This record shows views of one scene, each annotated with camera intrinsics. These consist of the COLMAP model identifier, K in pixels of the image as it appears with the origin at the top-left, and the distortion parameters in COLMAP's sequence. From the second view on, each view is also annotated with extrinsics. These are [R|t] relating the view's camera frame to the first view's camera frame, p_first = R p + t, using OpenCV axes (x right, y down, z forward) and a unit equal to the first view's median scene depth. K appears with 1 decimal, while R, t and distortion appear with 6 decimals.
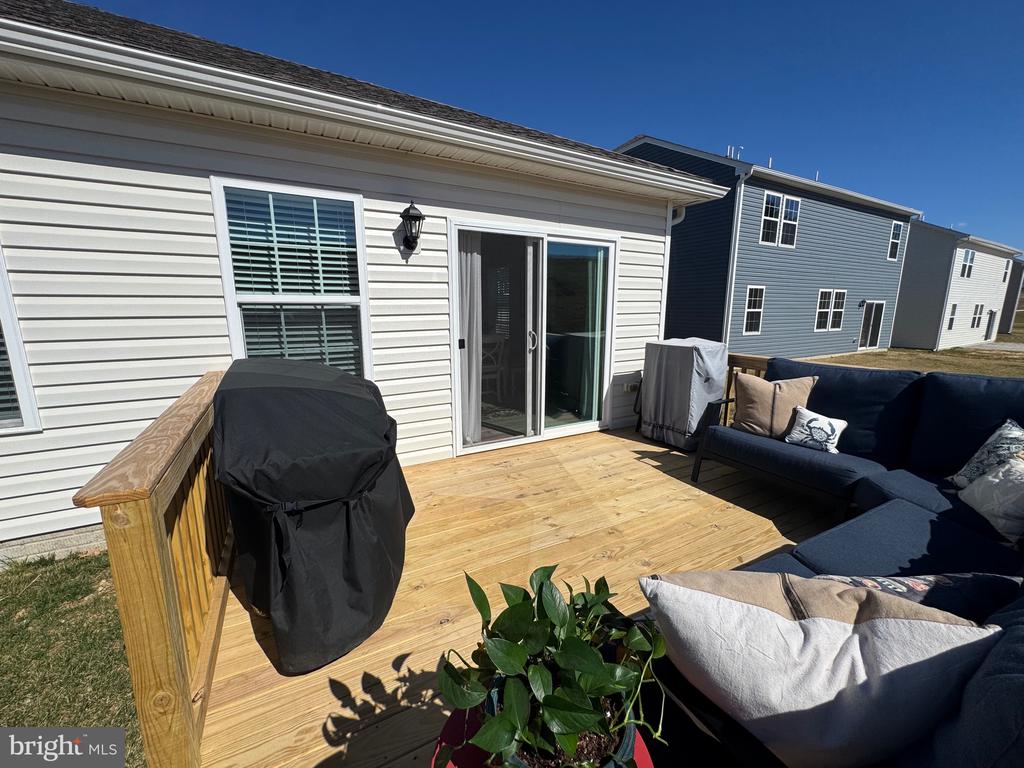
lens RADIAL K [[409.7, 0, 512.0], [0, 409.7, 384.0], [0, 0, 1]] dist [-0.000894, 0.000048]
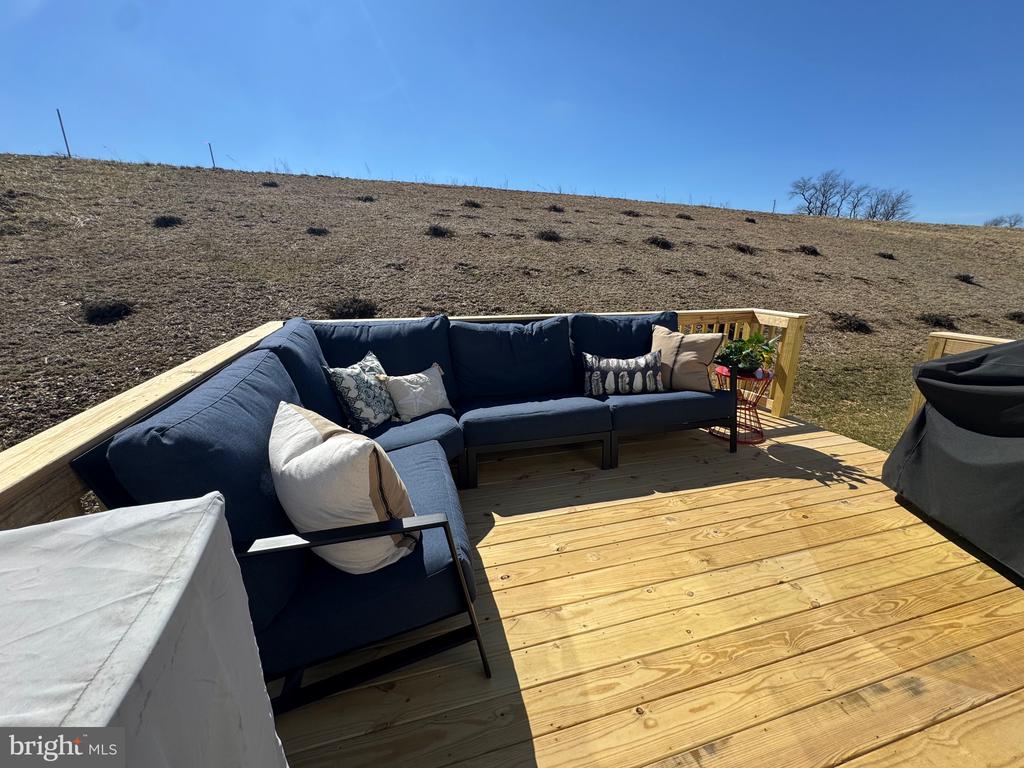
lens RADIAL K [[418.5, 0, 513.3], [0, 418.5, 365.6], [0, 0, 1]] dist [0.000217, 0.000039]
pose [[-0.974093, -0.065683, 0.216399, 0.324602], [0.030564, 0.909875, 0.413755, -0.221791], [-0.224072, 0.409650, -0.884295, 1.180639]]
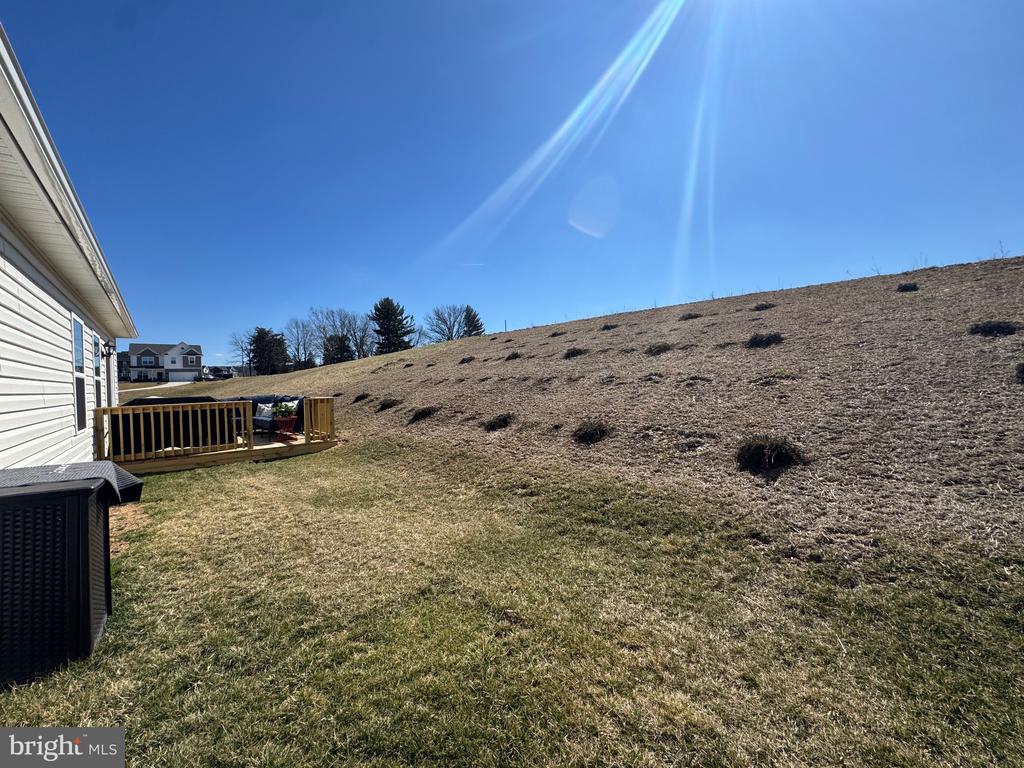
lens RADIAL K [[409.7, 0, 512.0], [0, 409.7, 384.0], [0, 0, 1]] dist [-0.000894, 0.000048]
pose [[-0.198436, -0.001153, 0.980113, -2.815714], [0.214239, 0.975766, 0.044524, 0.193412], [-0.956412, 0.218814, -0.193380, -0.679398]]
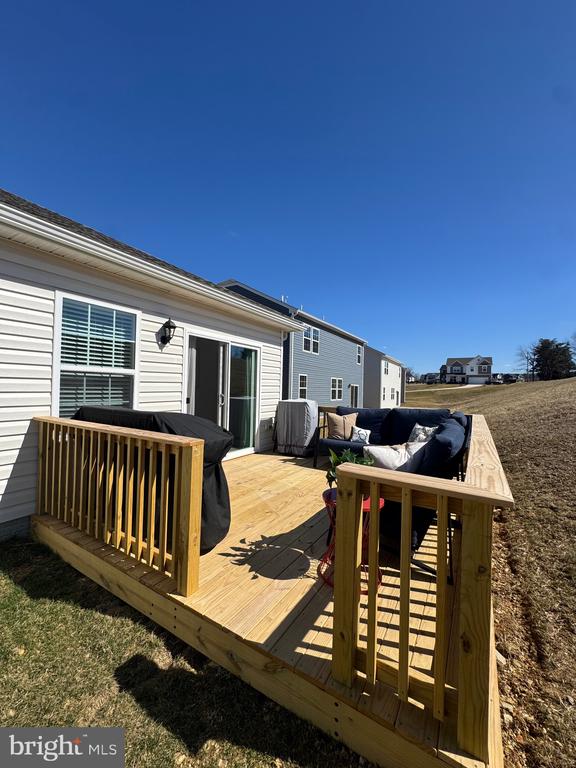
lens RADIAL K [[307.2, 0, 288.0], [0, 307.2, 384.0], [0, 0, 1]] dist [-0.000894, 0.000048]
pose [[0.868350, 0.023807, 0.495379, -0.400335], [0.071194, 0.982518, -0.172014, 0.080483], [-0.490814, 0.184637, 0.851475, -0.275299]]
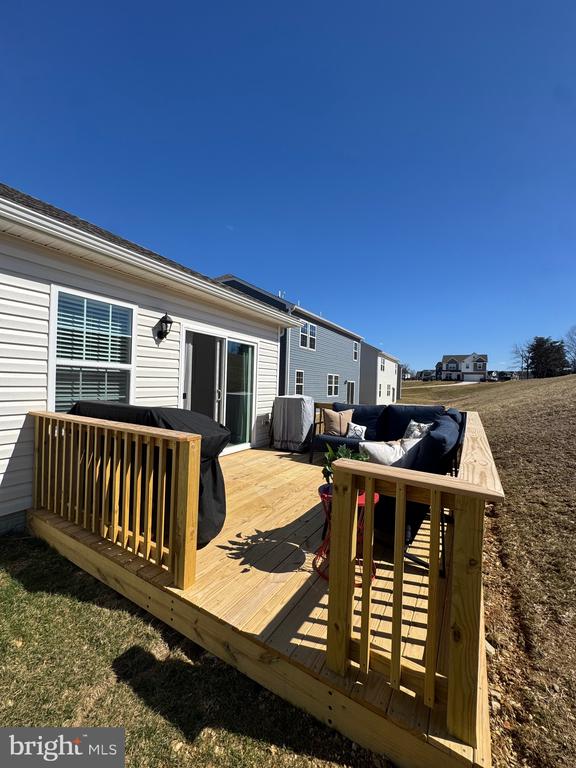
lens RADIAL K [[307.2, 0, 288.0], [0, 307.2, 384.0], [0, 0, 1]] dist [-0.000894, 0.000048]
pose [[0.862401, 0.023047, 0.505700, -0.403107], [0.066317, 0.985211, -0.157994, 0.080333], [-0.501862, 0.169791, 0.848119, -0.278213]]
